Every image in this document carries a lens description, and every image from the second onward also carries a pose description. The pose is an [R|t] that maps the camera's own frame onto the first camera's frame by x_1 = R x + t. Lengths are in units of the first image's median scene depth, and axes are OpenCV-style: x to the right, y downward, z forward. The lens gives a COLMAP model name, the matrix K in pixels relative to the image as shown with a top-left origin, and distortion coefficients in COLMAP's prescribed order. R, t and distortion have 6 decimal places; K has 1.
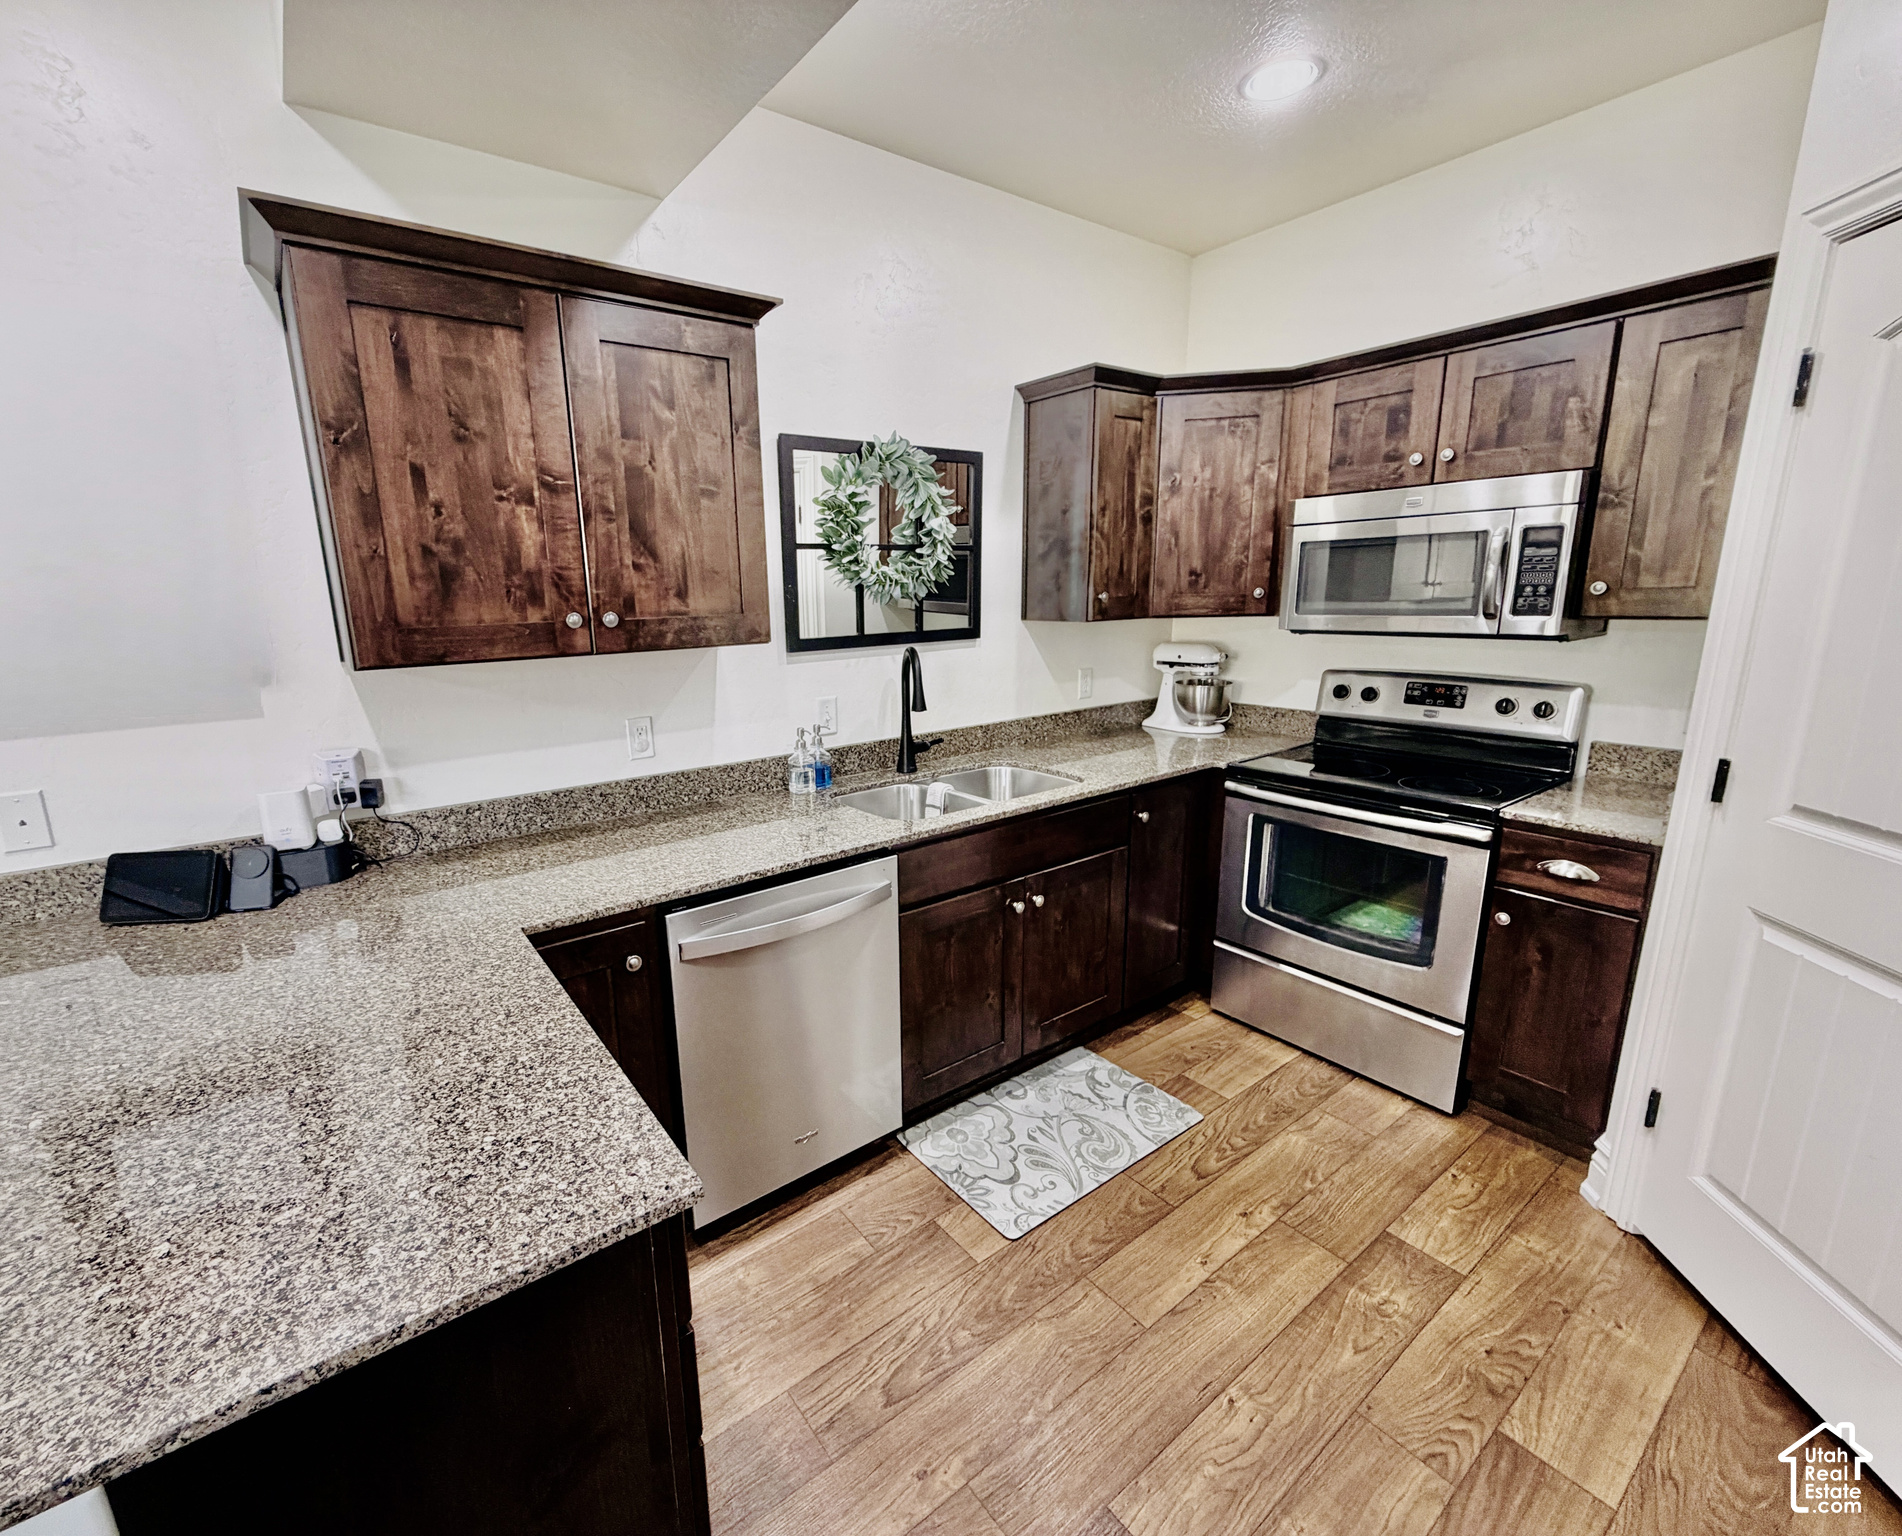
lens RADIAL K [[821.8, 0, 869.0], [0, 821.8, 772.0], [0, 0, 1]] dist [0.000834, -0.000213]
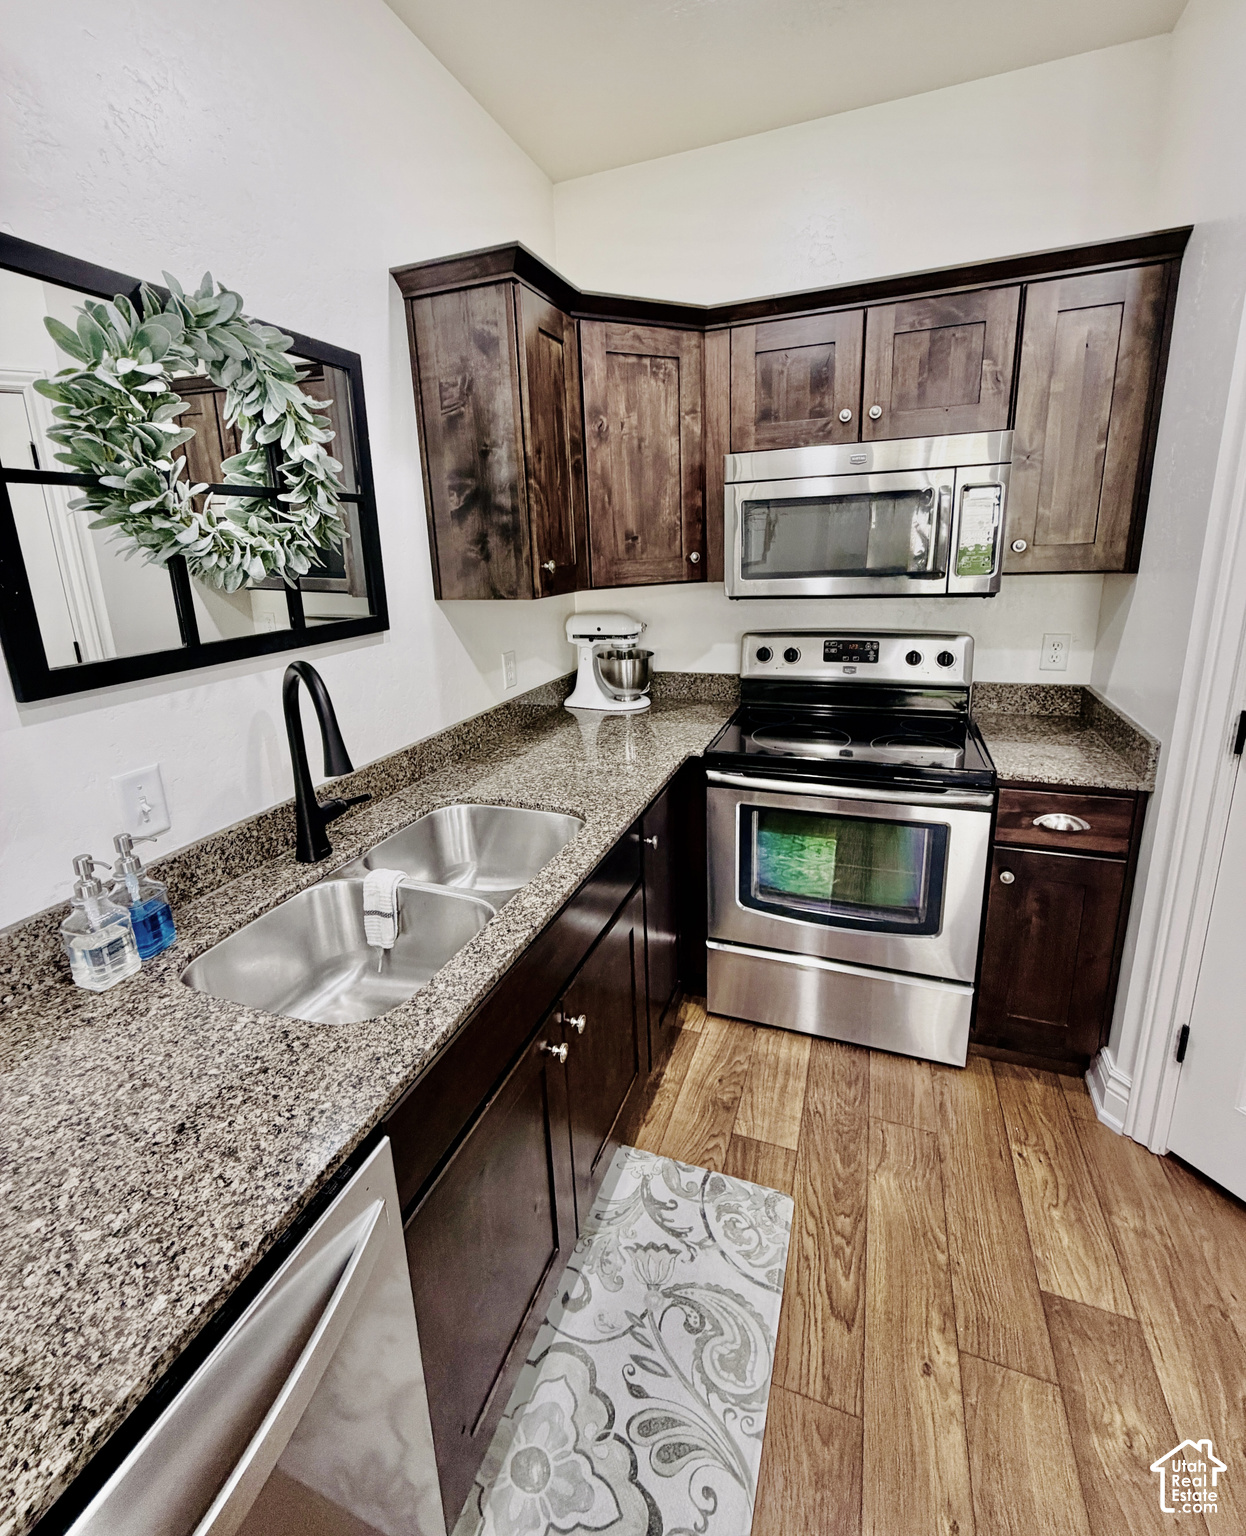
lens RADIAL K [[663.7, 0, 620.4], [0, 663.7, 701.8], [0, 0, 1]] dist [0.000834, -0.000213]
pose [[0.824398, -0.138553, 0.548790, -0.025466], [0.141323, 0.989255, 0.037460, -0.116311], [-0.548084, 0.046674, 0.835120, 0.517402]]
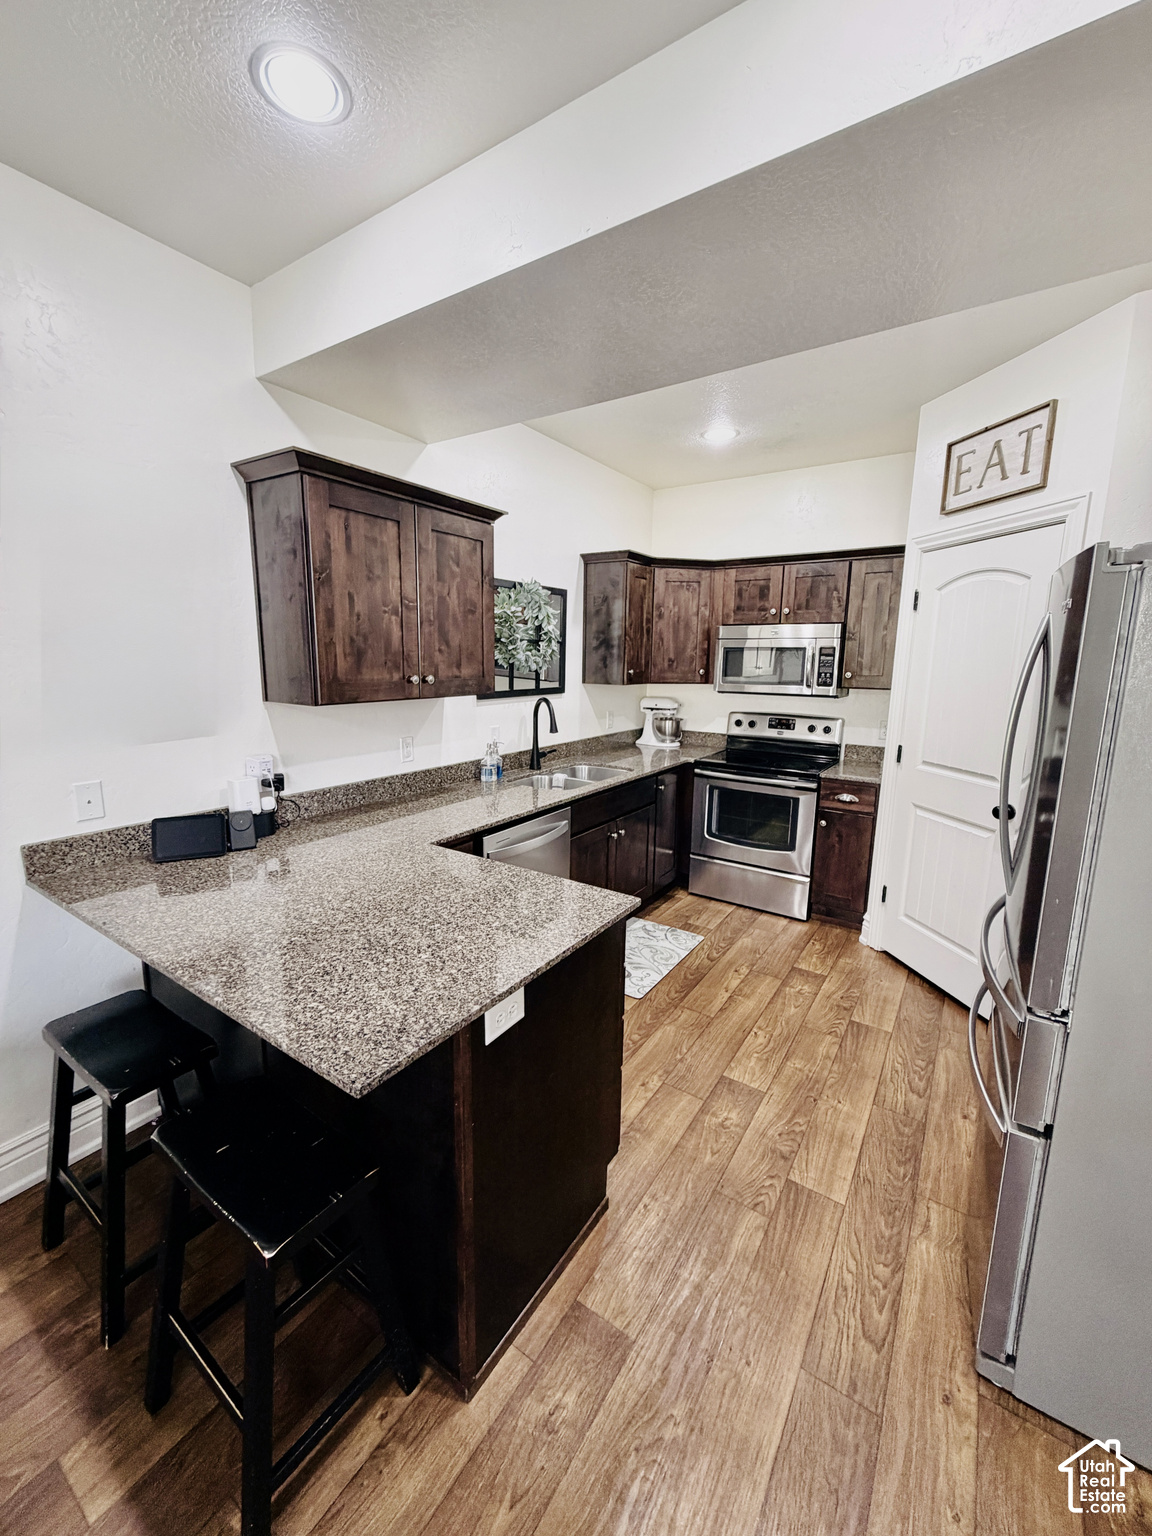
lens RADIAL K [[621.5, 0, 571.8], [0, 621.5, 770.1], [0, 0, 1]] dist [0.001589, -0.000685]
pose [[0.933467, -0.030026, 0.357403, -0.401799], [0.044263, 0.998516, -0.031721, 0.053622], [-0.355920, 0.045430, 0.933411, -0.287167]]
